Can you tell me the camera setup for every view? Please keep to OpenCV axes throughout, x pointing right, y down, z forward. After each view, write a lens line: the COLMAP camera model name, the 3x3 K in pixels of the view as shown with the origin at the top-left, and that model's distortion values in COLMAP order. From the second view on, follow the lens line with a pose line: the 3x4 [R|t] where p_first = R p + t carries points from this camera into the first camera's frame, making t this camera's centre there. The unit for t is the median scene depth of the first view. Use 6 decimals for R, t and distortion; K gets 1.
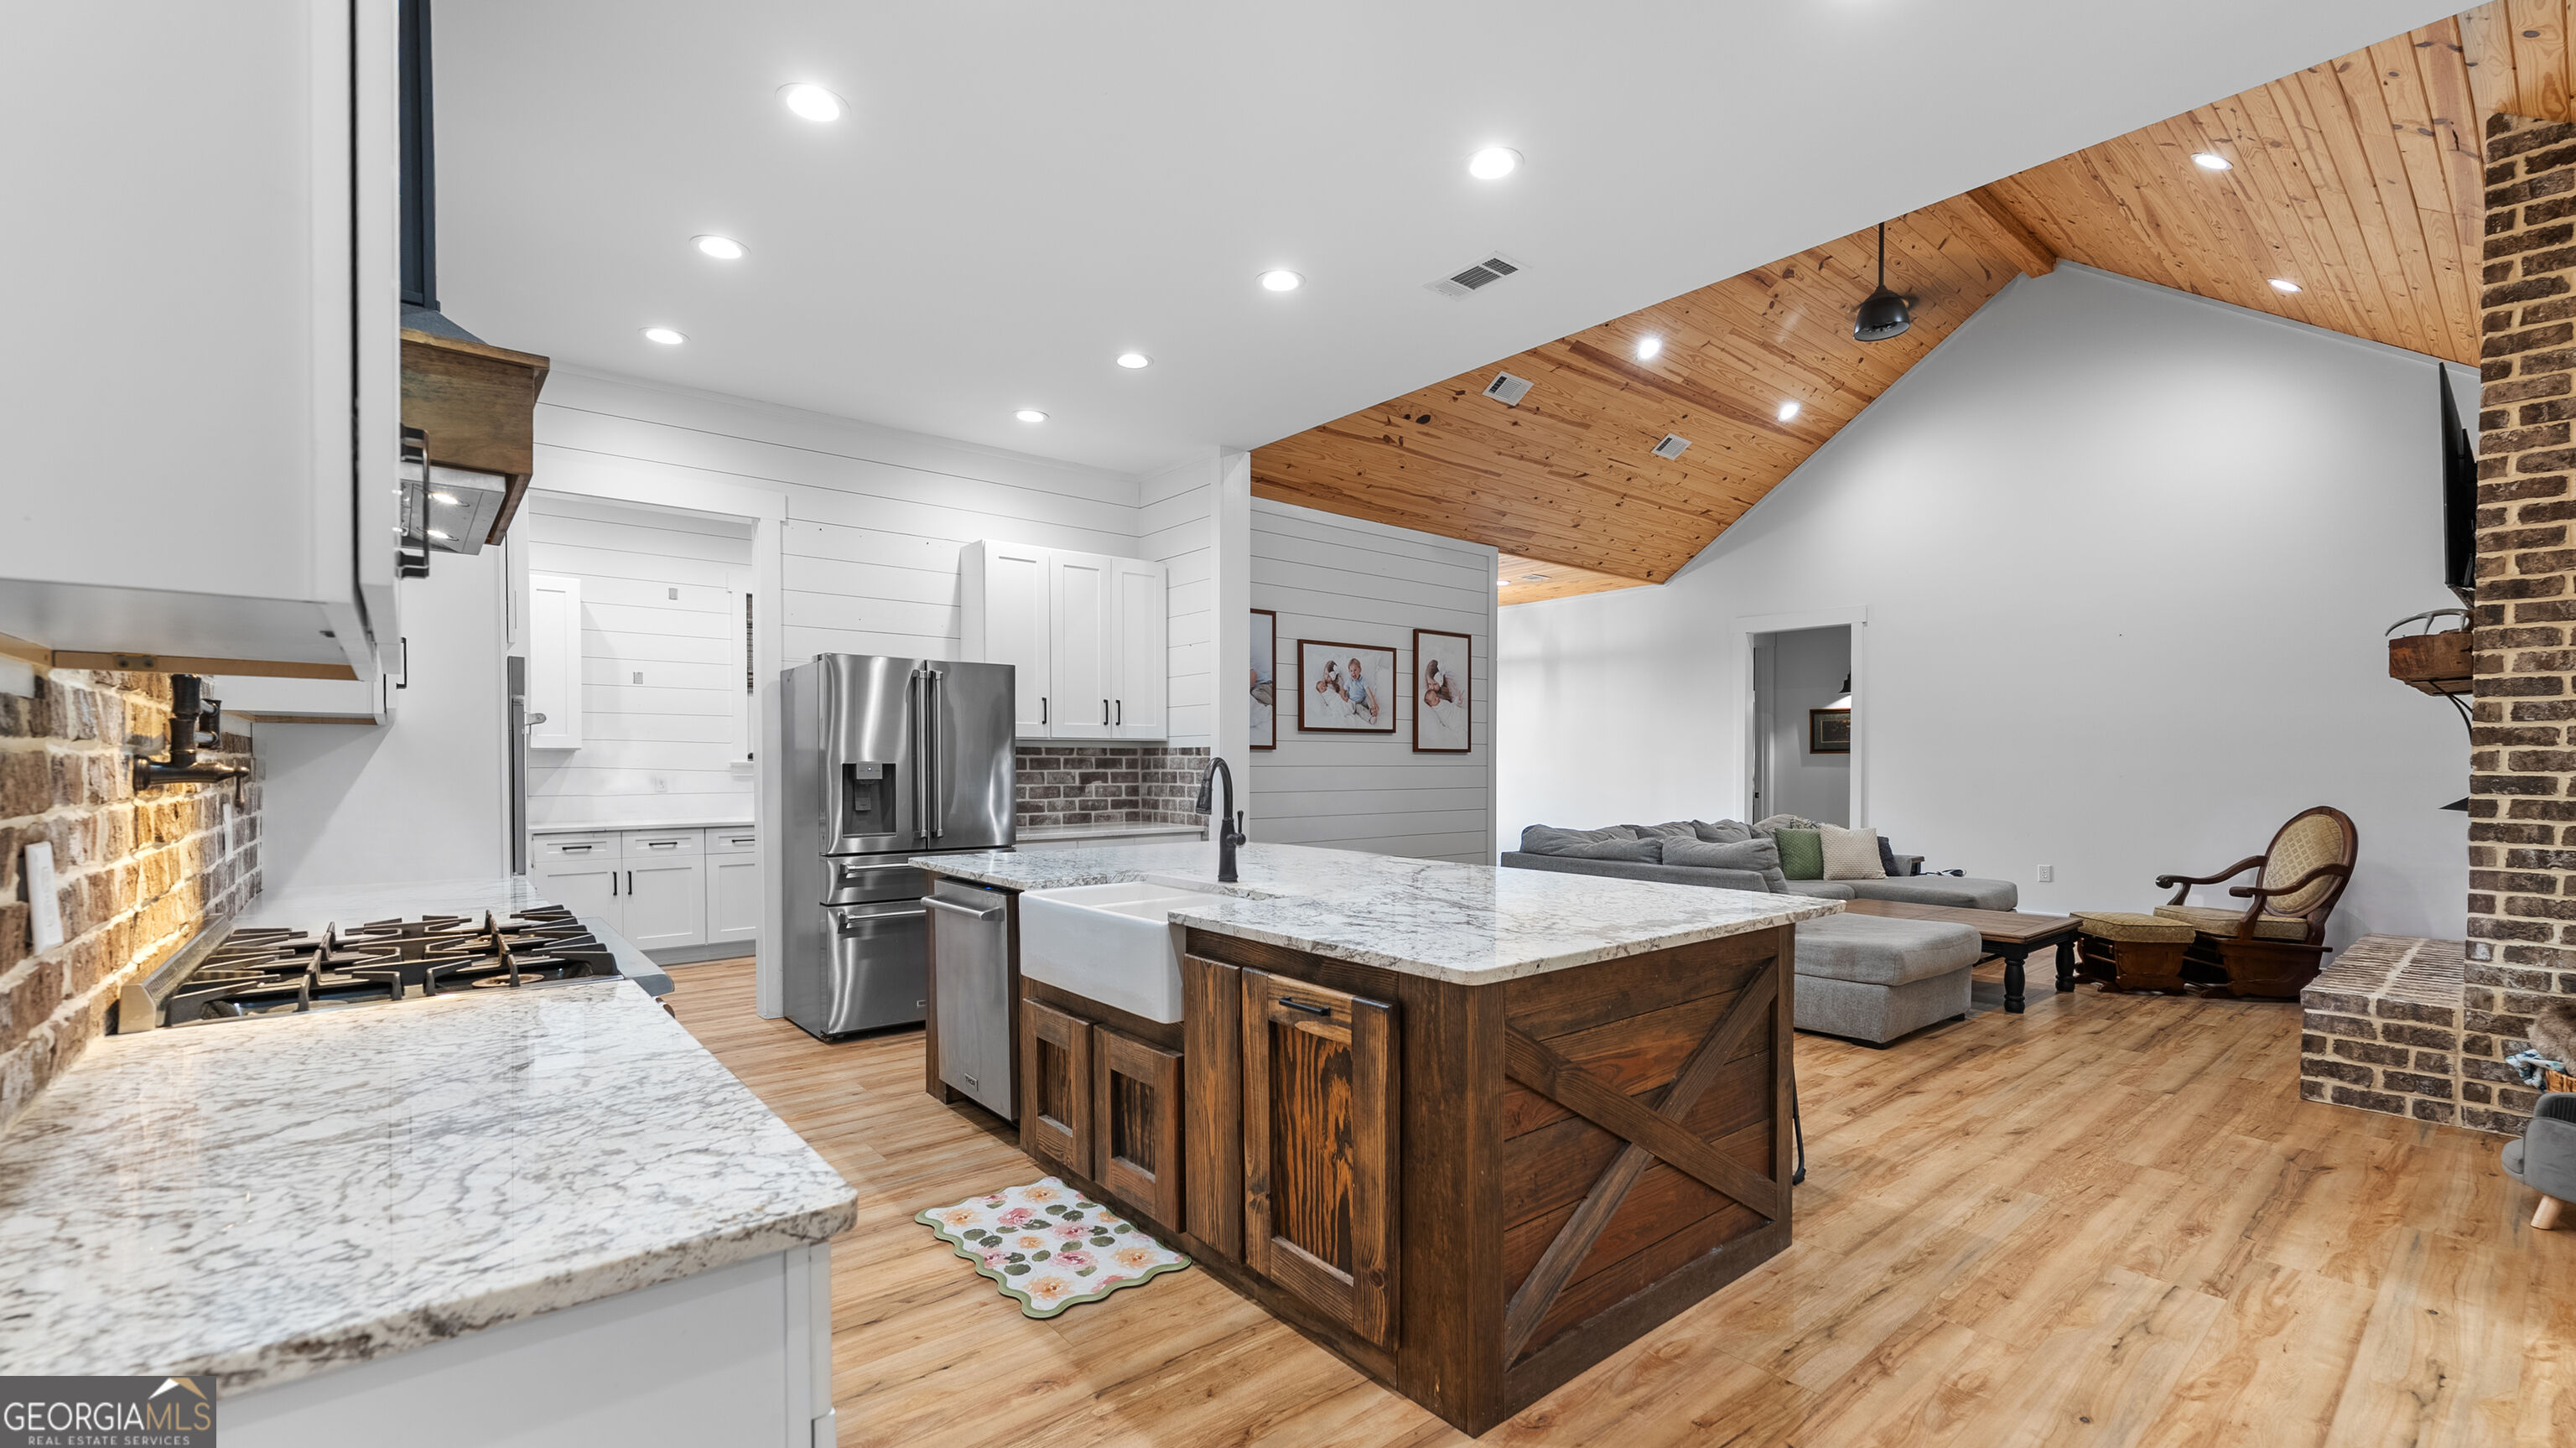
lens RADIAL K [[1071.1, 0, 1315.7], [0, 1071.1, 783.6], [0, 0, 1]] dist [-0.000783, 0.000125]
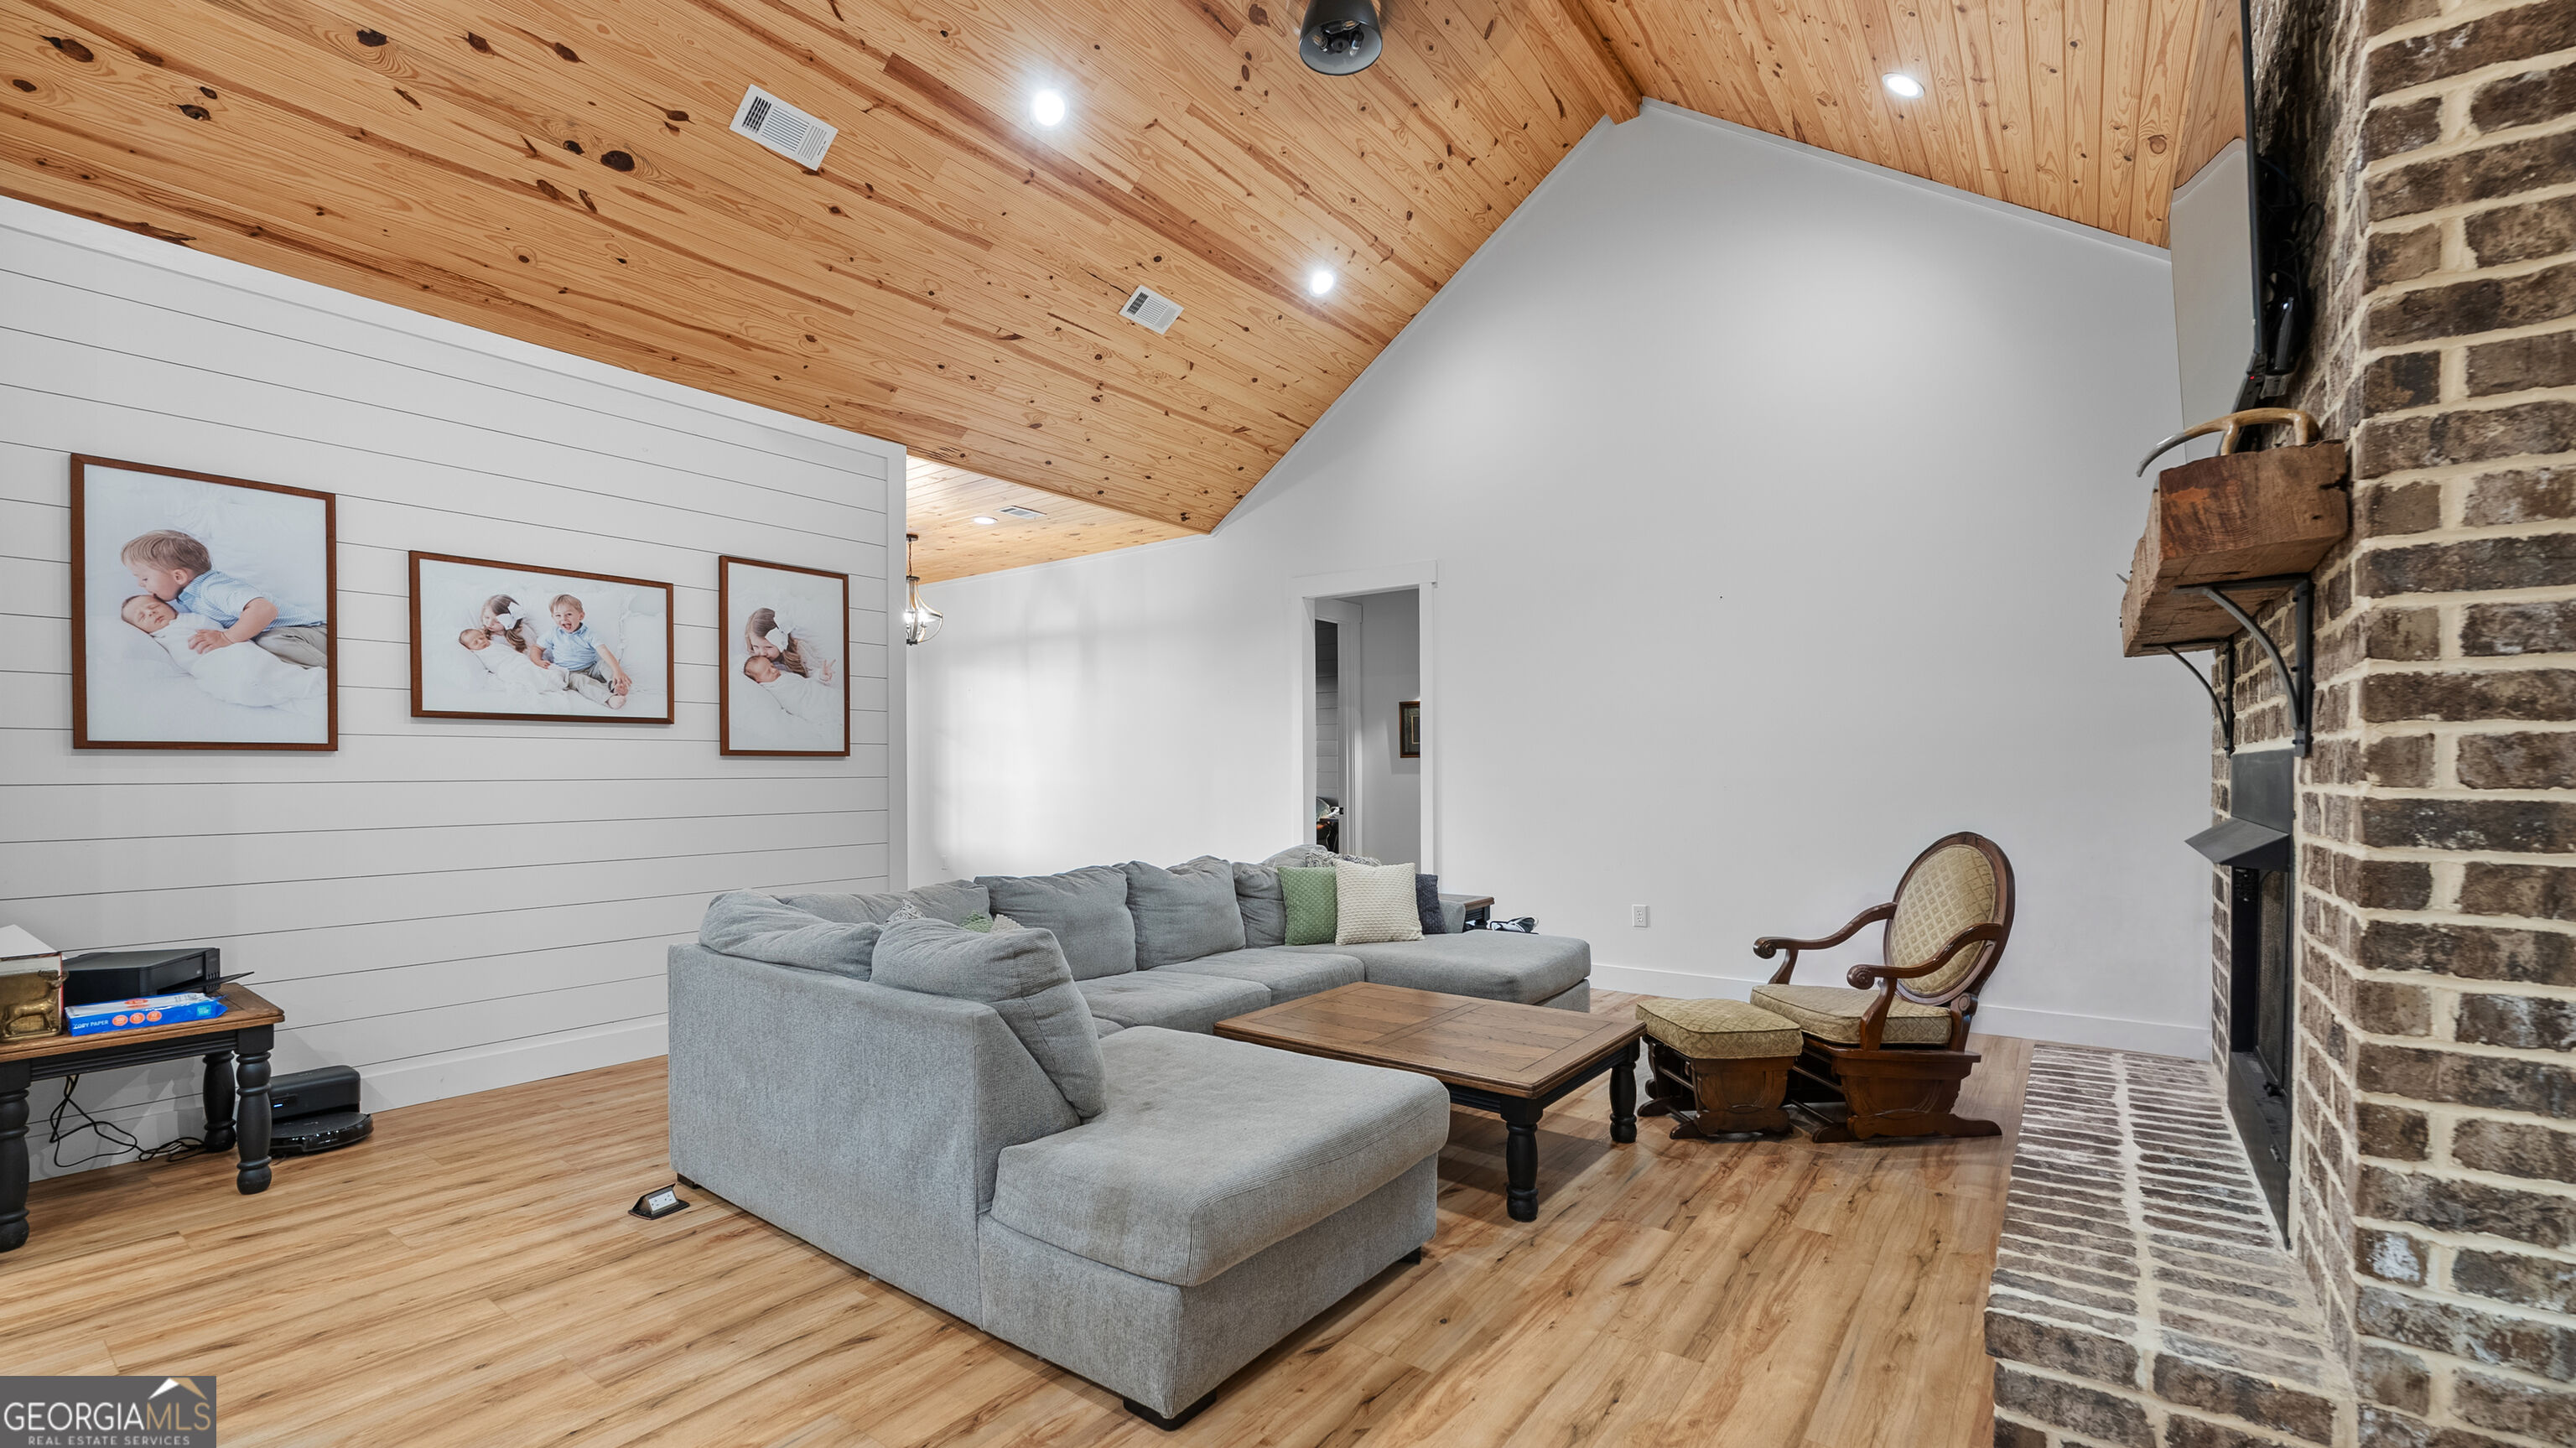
lens RADIAL K [[1071.1, 0, 1327.5], [0, 1071.1, 779.6], [0, 0, 1]] dist [-0.000783, 0.000125]
pose [[0.968525, -0.007412, 0.248807, 0.367466], [0.009976, 0.999909, -0.009047, -0.008866], [-0.248717, 0.011244, 0.968511, 0.425716]]
